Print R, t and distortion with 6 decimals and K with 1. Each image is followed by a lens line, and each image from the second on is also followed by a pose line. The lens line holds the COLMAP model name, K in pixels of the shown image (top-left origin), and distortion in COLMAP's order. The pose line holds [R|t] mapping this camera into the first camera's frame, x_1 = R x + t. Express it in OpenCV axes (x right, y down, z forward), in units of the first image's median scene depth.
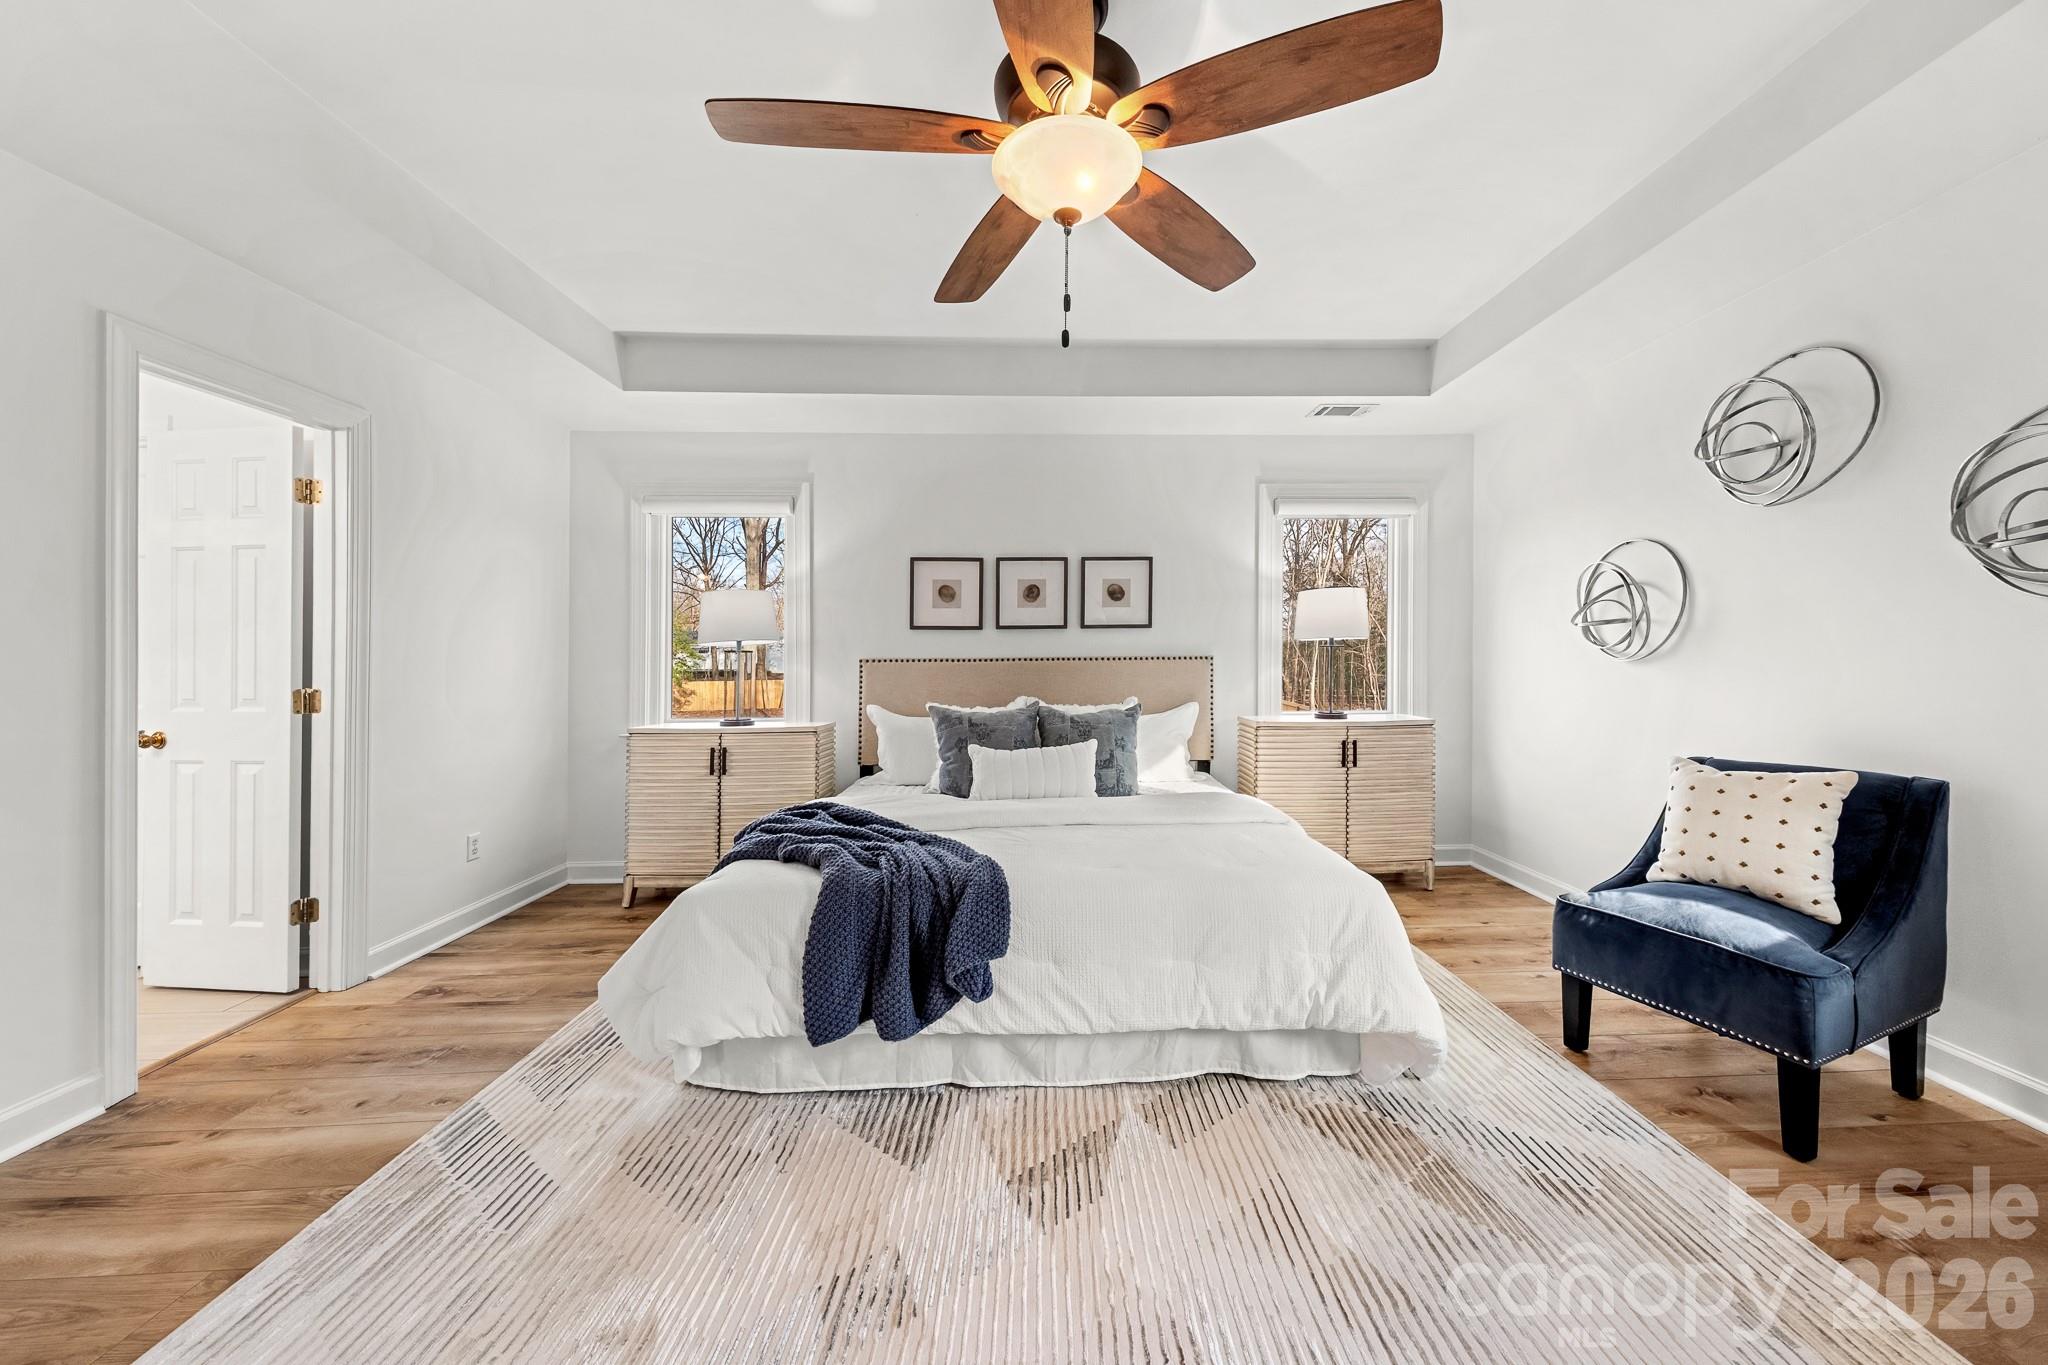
lens RADIAL K [[709.1, 0, 1058.0], [0, 709.1, 664.5], [0, 0, 1]] dist [0.007738, -0.002496]
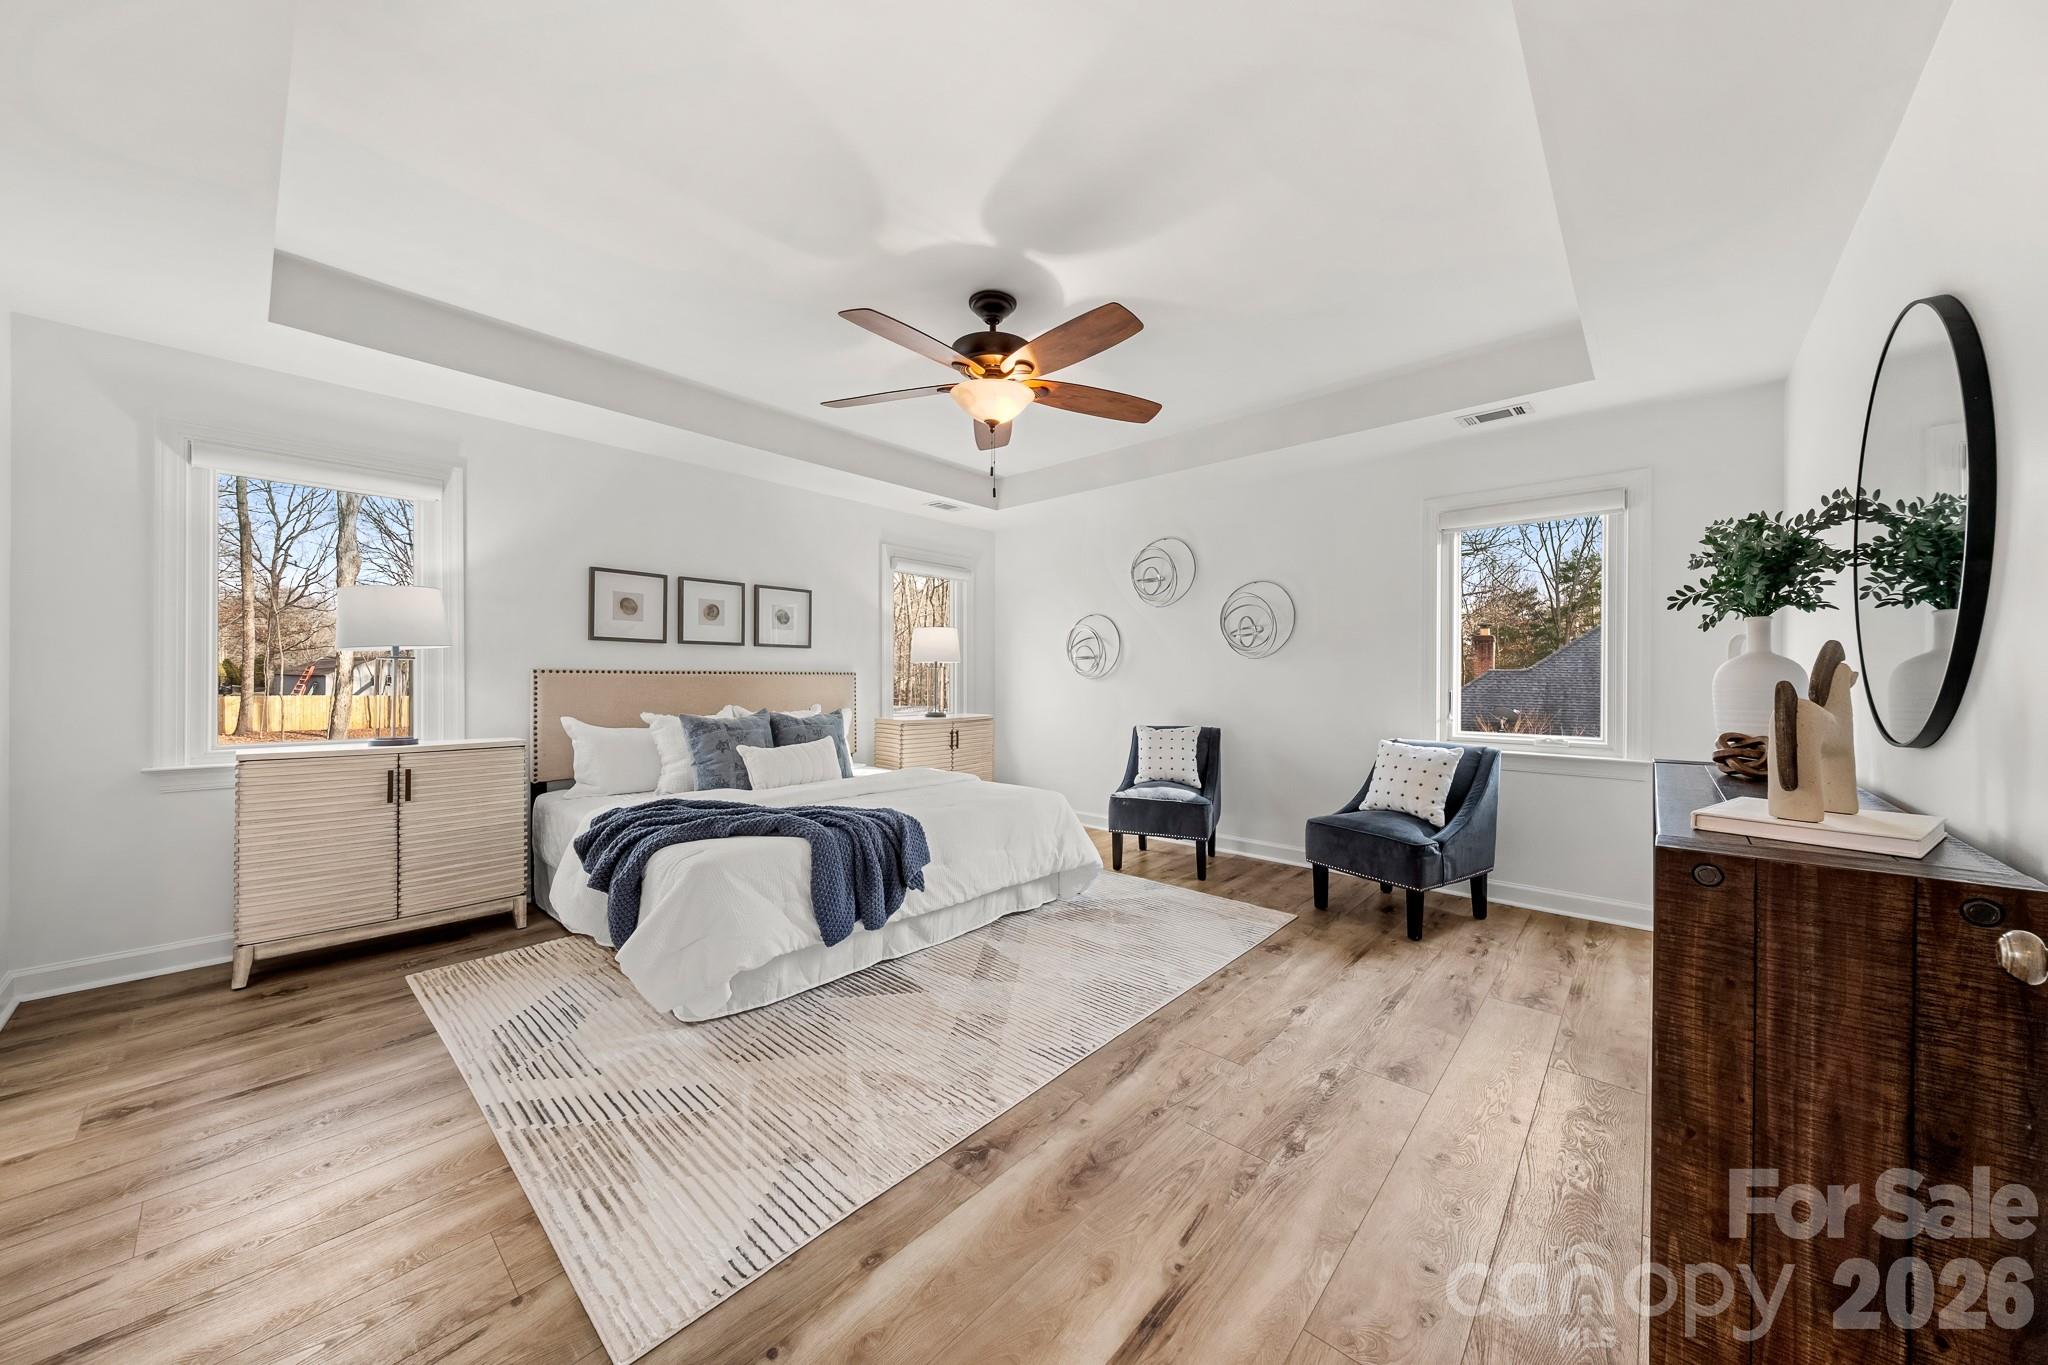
lens RADIAL K [[709.1, 0, 1011.0], [0, 709.1, 679.8], [0, 0, 1]] dist [0.007738, -0.002496]
pose [[0.703235, 0.009214, 0.710897, -0.798092], [-0.006938, 0.999957, -0.006098, 0.012256], [-0.710923, -0.000645, 0.703269, -0.176213]]
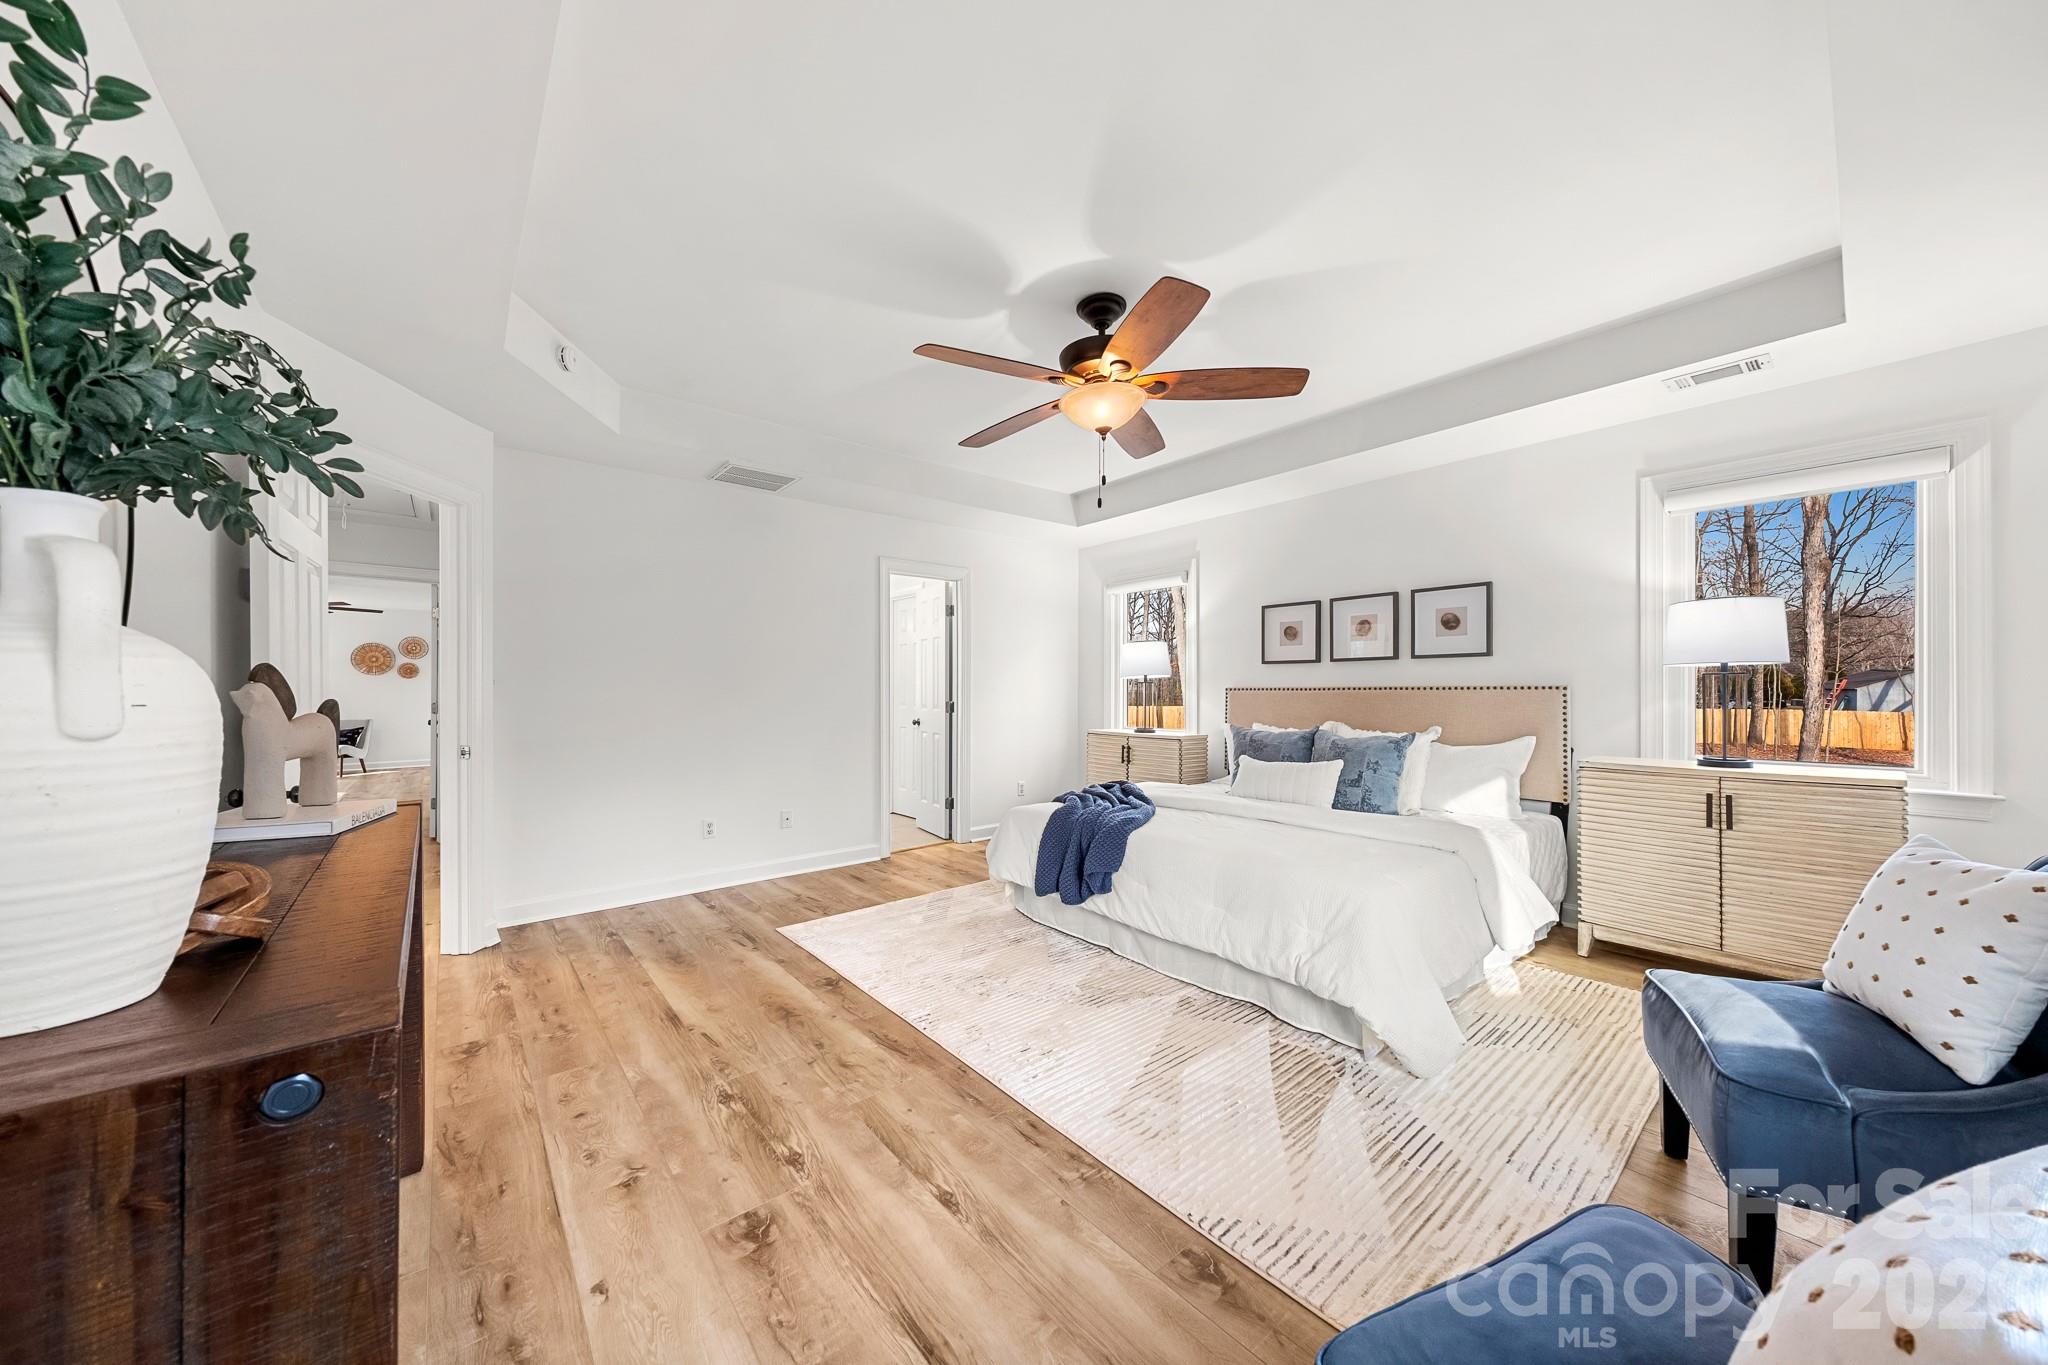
lens RADIAL K [[709.1, 0, 1054.6], [0, 709.1, 689.8], [0, 0, 1]] dist [0.007738, -0.002496]
pose [[0.618713, 0.005814, -0.785595, 0.843048], [-0.005916, 0.999979, 0.002741, -0.008657], [0.785595, 0.002952, 0.618735, -0.089767]]
